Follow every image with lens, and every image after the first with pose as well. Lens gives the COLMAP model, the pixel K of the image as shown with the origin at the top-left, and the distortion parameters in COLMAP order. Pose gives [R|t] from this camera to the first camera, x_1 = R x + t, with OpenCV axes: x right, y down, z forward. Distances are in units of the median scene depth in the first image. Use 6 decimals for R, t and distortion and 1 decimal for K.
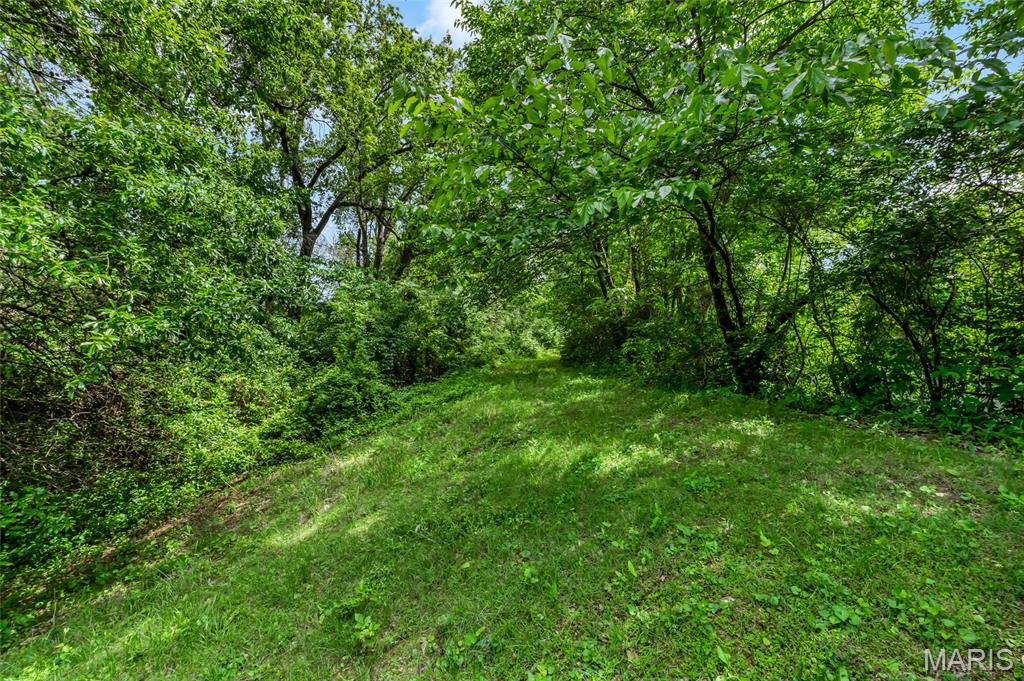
lens RADIAL K [[472.2, 0, 511.6], [0, 472.2, 340.0], [0, 0, 1]] dist [-0.002913, 0.003241]
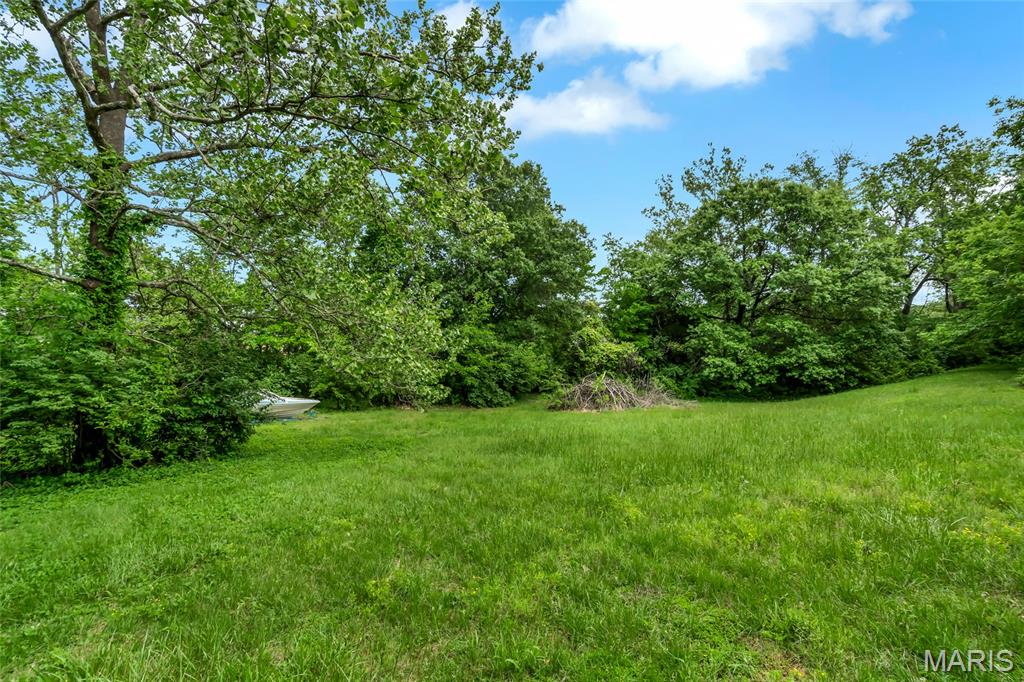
lens RADIAL K [[472.2, 0, 511.5], [0, 472.2, 343.2], [0, 0, 1]] dist [-0.002913, 0.003241]
pose [[0.441951, -0.014395, -0.896924, 0.760646], [0.002130, 0.999885, -0.014998, -0.010669], [0.897037, 0.004717, 0.441931, -1.723818]]
